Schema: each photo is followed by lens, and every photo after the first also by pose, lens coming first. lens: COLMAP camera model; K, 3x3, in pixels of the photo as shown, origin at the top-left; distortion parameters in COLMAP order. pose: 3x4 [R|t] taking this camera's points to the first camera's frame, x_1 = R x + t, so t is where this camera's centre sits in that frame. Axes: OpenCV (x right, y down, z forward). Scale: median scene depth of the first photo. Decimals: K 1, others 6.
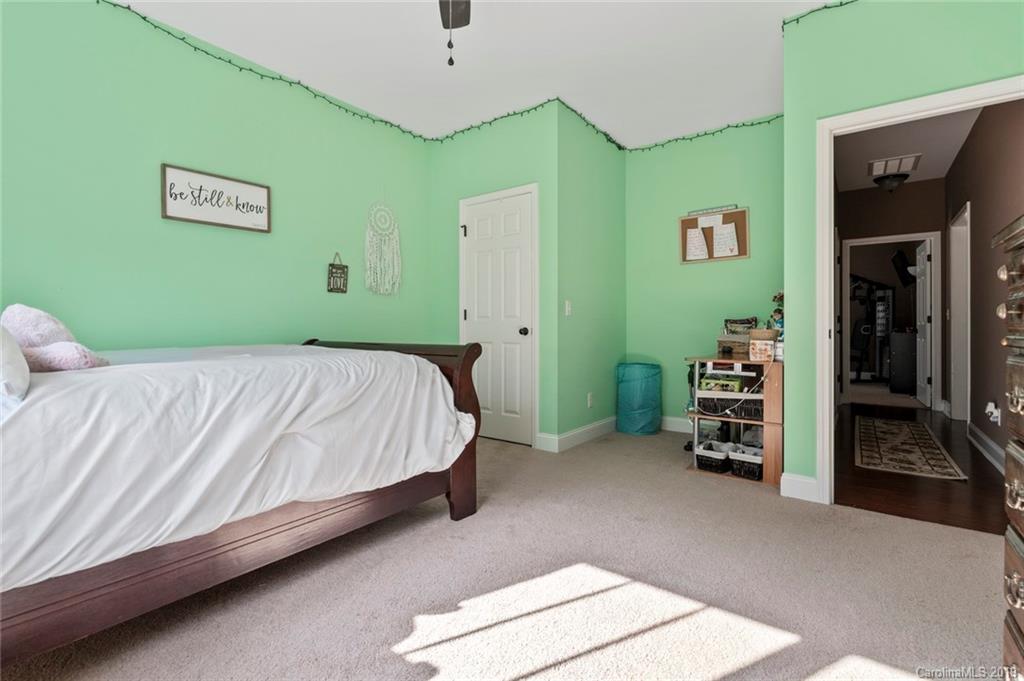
lens RADIAL K [[469.9, 0, 512.0], [0, 469.9, 332.1], [0, 0, 1]] dist [-0.000615, 0.000788]
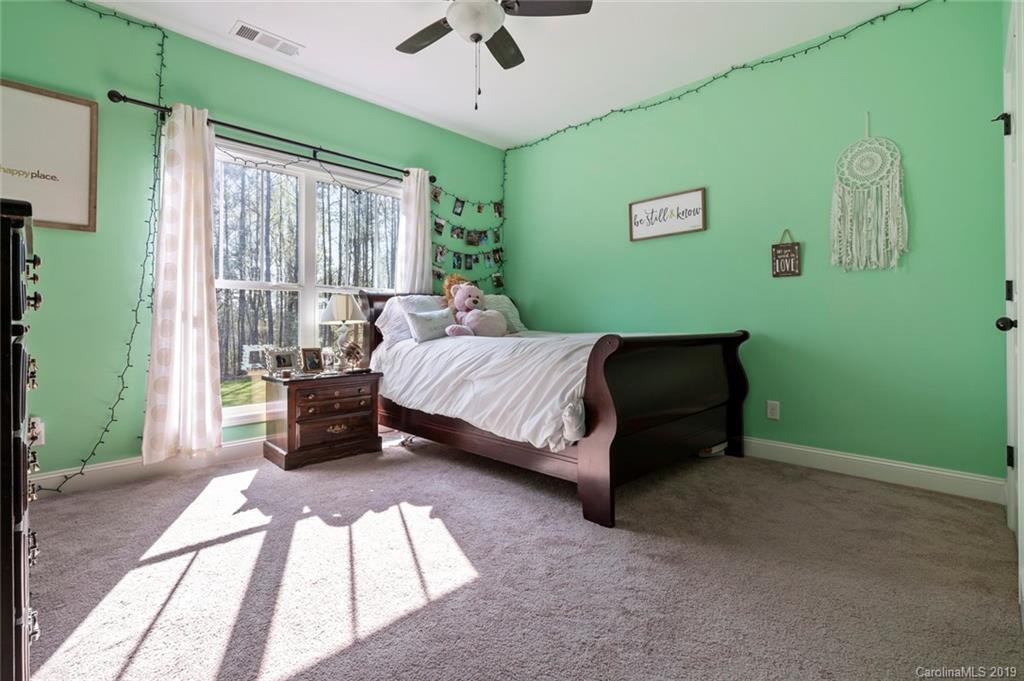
lens RADIAL K [[472.1, 0, 506.6], [0, 472.1, 325.9], [0, 0, 1]] dist [-0.001670, 0.000076]
pose [[-0.138745, 0.014777, -0.990218, 0.632559], [-0.005257, 0.999864, 0.015658, -0.006400], [0.990314, 0.007378, -0.138649, 0.713848]]
